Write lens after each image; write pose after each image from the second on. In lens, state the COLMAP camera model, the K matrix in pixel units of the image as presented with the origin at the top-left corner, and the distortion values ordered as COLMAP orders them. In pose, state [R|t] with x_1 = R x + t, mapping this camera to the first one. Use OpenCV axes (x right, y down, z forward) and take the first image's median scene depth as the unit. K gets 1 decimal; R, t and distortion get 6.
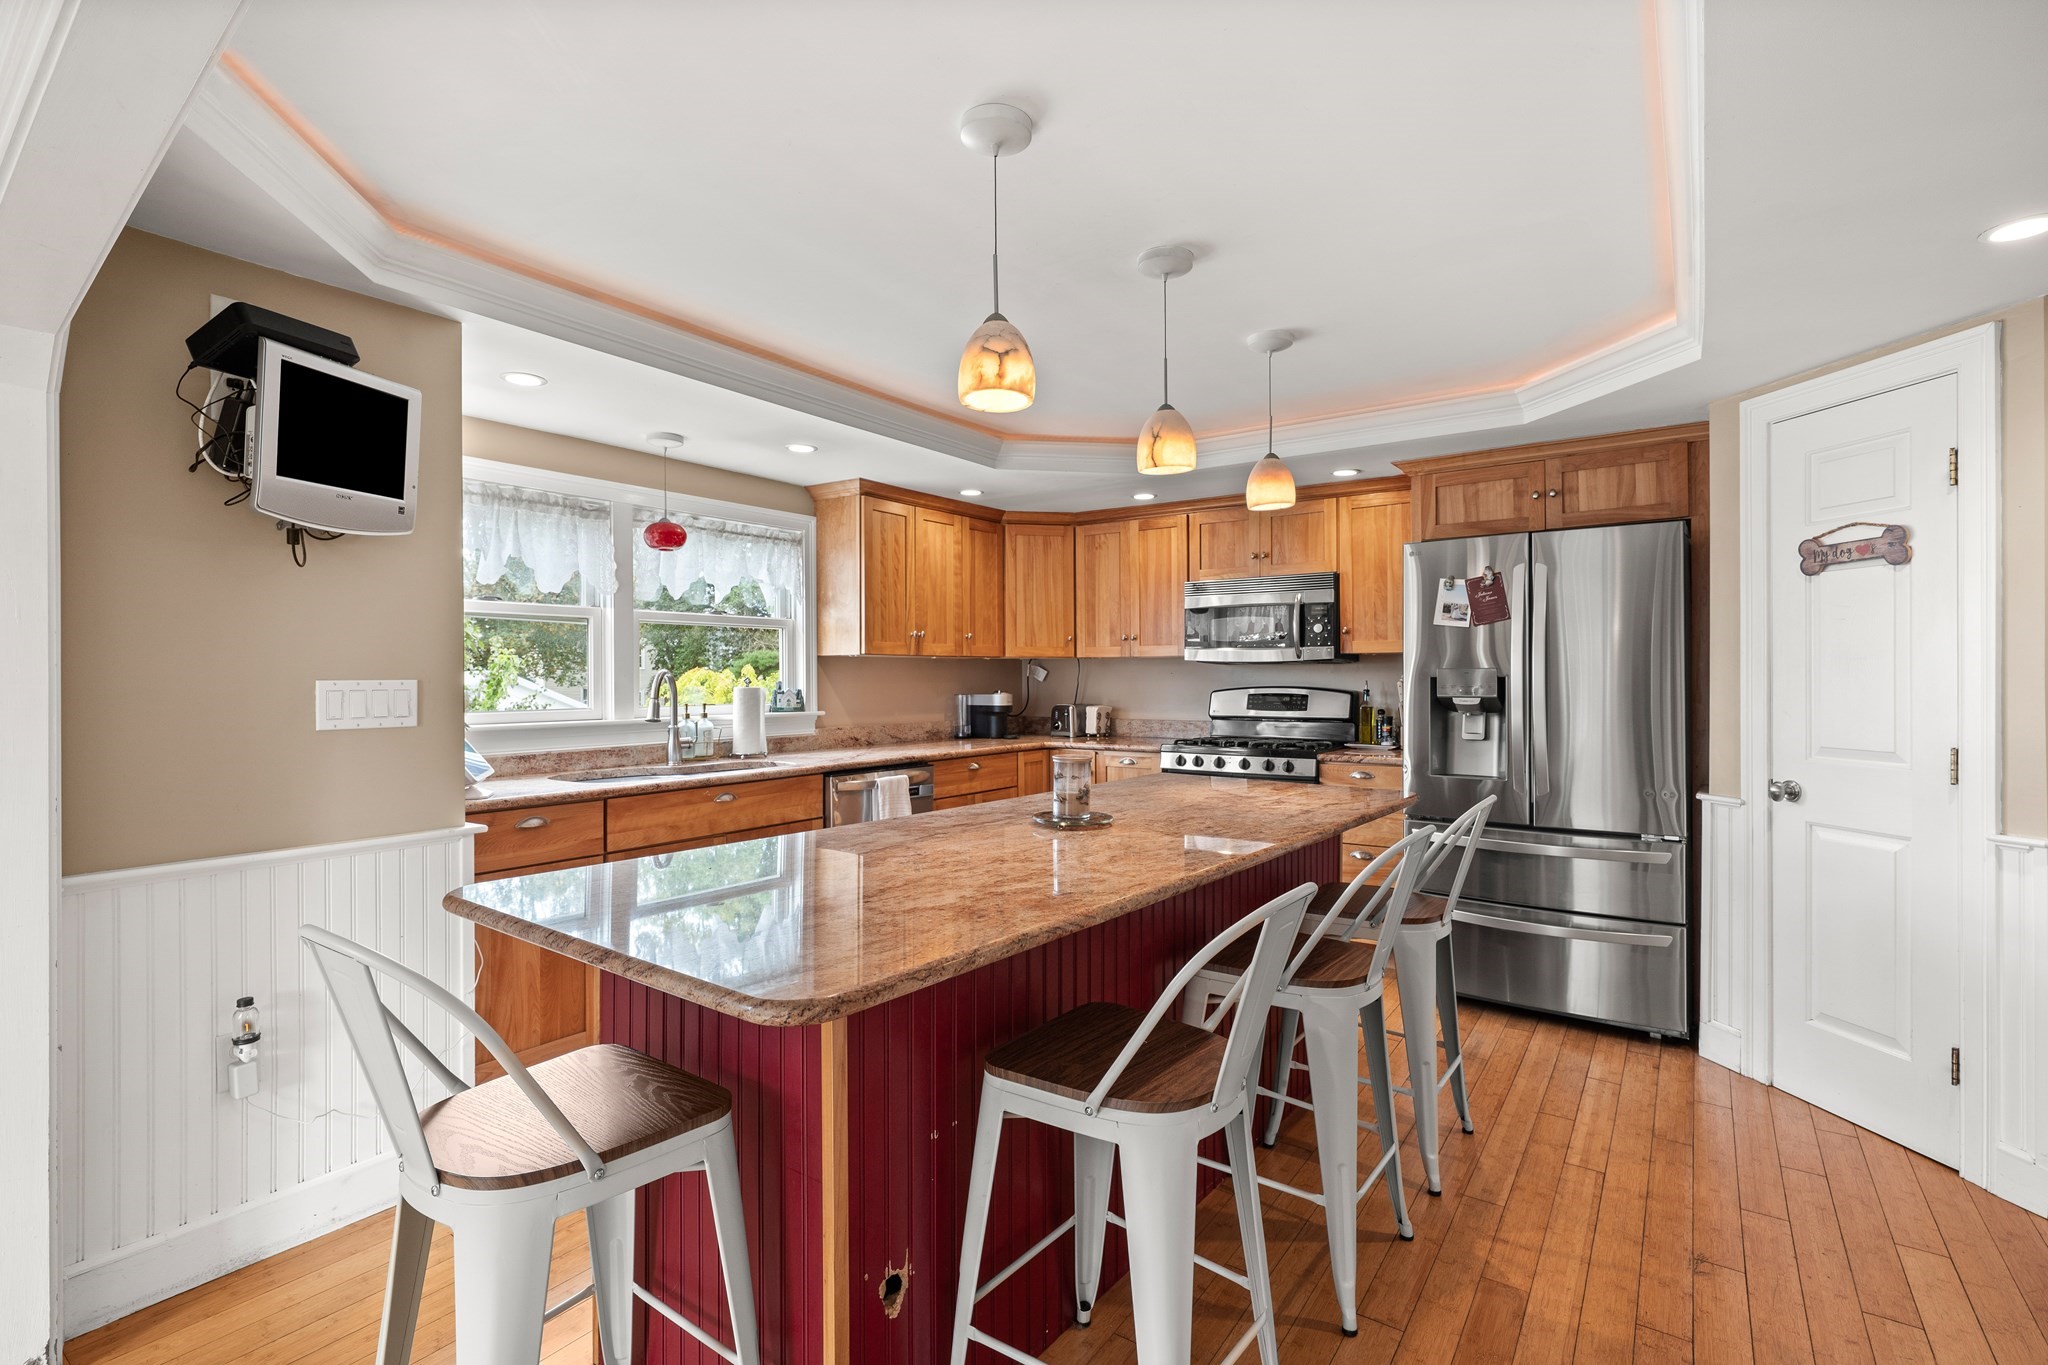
lens RADIAL K [[959.0, 0, 1024.0], [0, 959.0, 682.5], [0, 0, 1]] dist [0.000973, -0.000266]
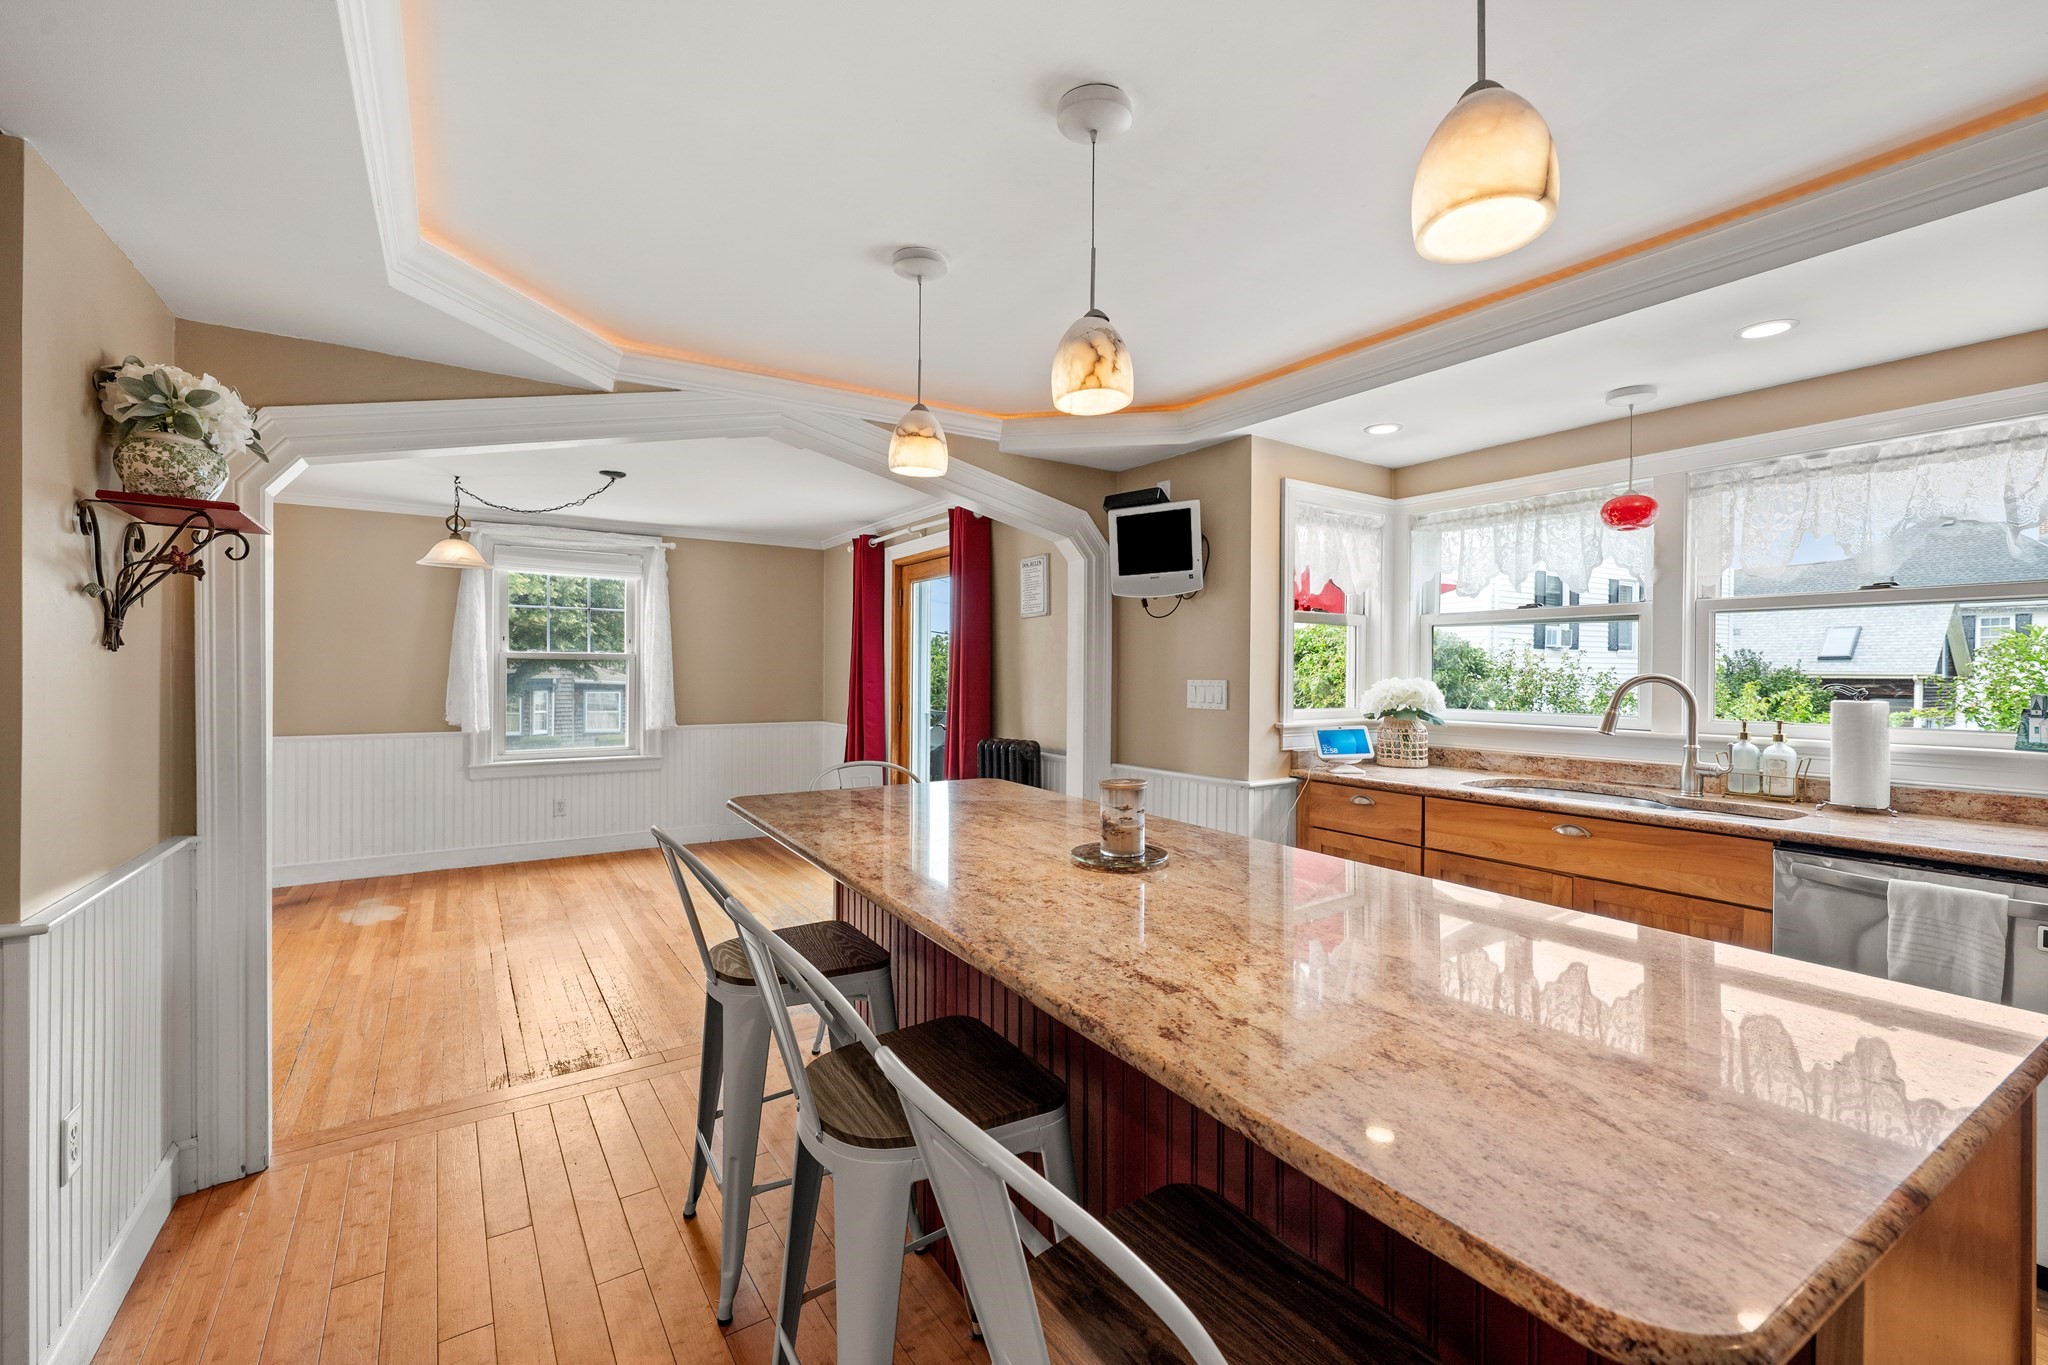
lens RADIAL K [[858.7, 0, 1021.9], [0, 858.7, 678.4], [0, 0, 1]] dist [-0.000684, 0.000034]
pose [[-0.358539, 0.009495, -0.933467, 0.445793], [-0.009794, 0.999855, 0.013931, -0.012678], [0.933464, 0.014137, -0.358394, 0.682746]]
